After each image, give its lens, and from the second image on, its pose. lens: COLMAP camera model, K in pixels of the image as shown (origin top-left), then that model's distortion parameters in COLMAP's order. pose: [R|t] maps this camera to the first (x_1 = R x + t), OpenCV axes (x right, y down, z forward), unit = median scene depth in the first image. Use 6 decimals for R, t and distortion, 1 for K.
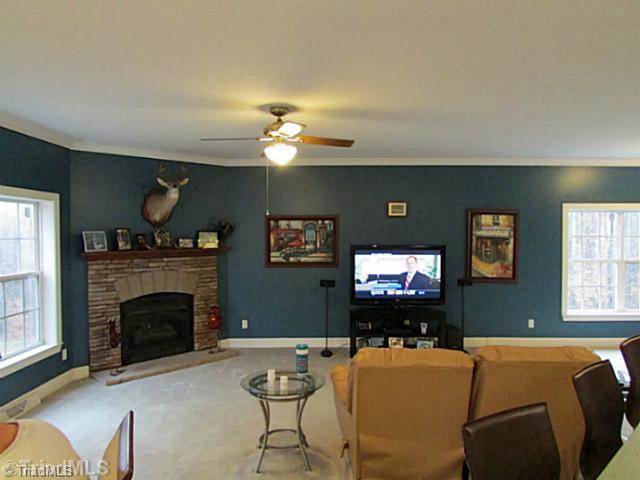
lens RADIAL K [[461.1, 0, 320.0], [0, 461.1, 240.0], [0, 0, 1]] dist [-0.005250, -0.001308]
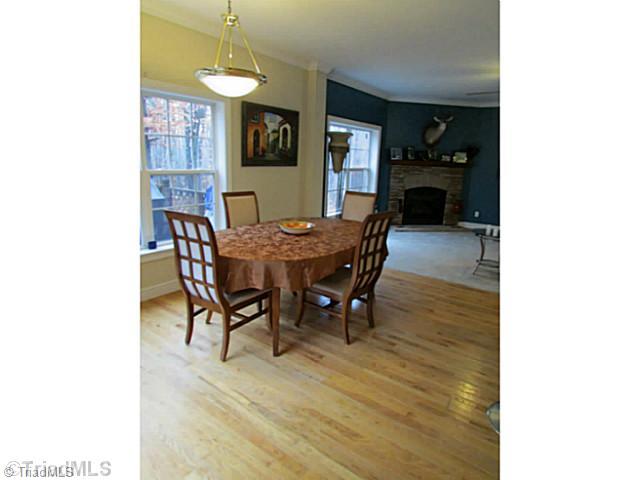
lens RADIAL K [[359.5, 0, 320.0], [0, 359.5, 240.0], [0, 0, 1]] dist [-0.003810, -0.000209]
pose [[0.830560, 0.163062, -0.532523, 0.066413], [-0.059494, 0.976683, 0.206276, 0.057111], [0.553742, -0.139643, 0.820896, -0.352085]]
